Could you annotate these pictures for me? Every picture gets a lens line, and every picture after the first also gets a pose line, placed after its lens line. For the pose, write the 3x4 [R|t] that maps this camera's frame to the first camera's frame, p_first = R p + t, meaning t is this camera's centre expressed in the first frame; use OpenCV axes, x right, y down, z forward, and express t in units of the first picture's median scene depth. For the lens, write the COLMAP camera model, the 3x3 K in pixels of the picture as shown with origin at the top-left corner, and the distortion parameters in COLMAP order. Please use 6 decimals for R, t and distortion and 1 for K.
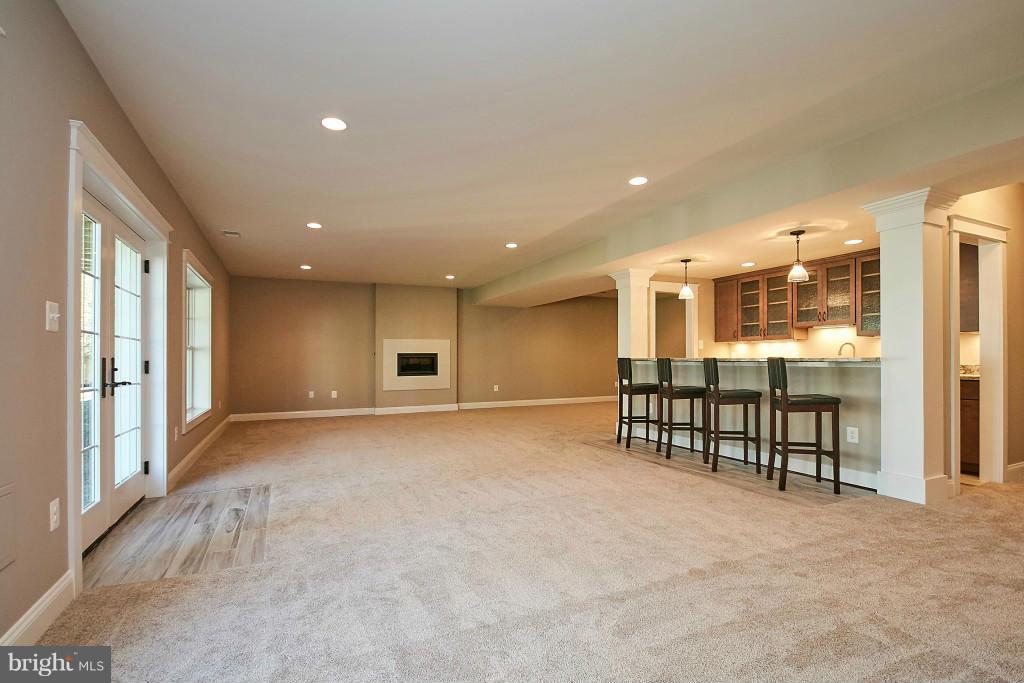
lens RADIAL K [[471.0, 0, 511.0], [0, 471.0, 345.4], [0, 0, 1]] dist [0.001210, 0.000509]
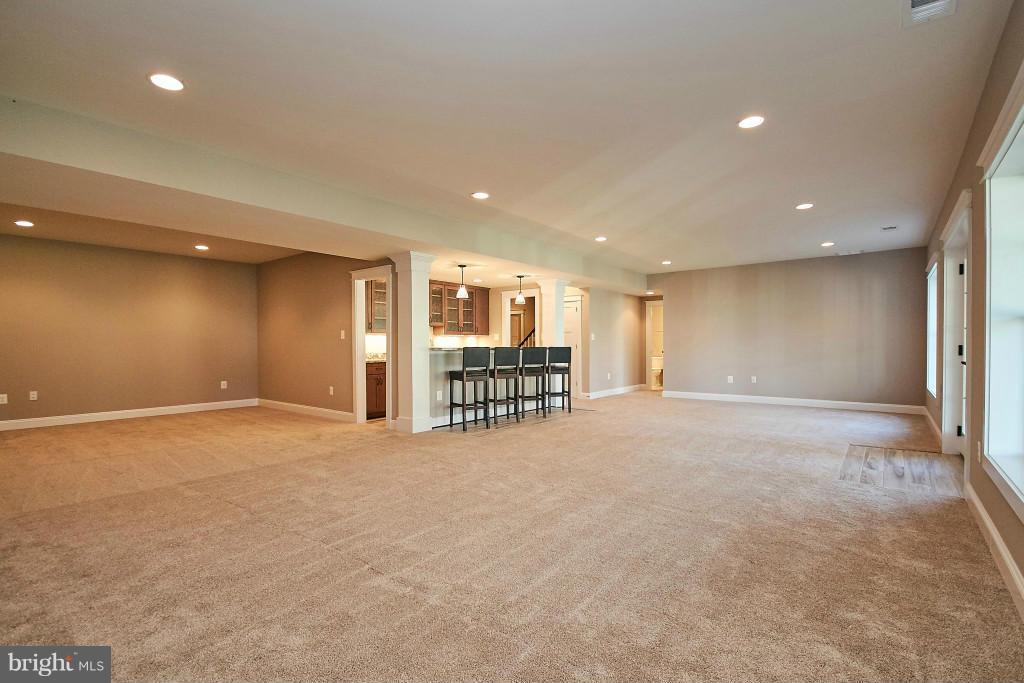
lens RADIAL K [[471.0, 0, 511.0], [0, 471.0, 345.4], [0, 0, 1]] dist [0.001210, 0.000509]
pose [[-0.437326, 0.005870, 0.899284, -0.818275], [-0.015446, 0.999782, -0.014037, 0.038816], [-0.899171, -0.020029, -0.437140, 1.528000]]
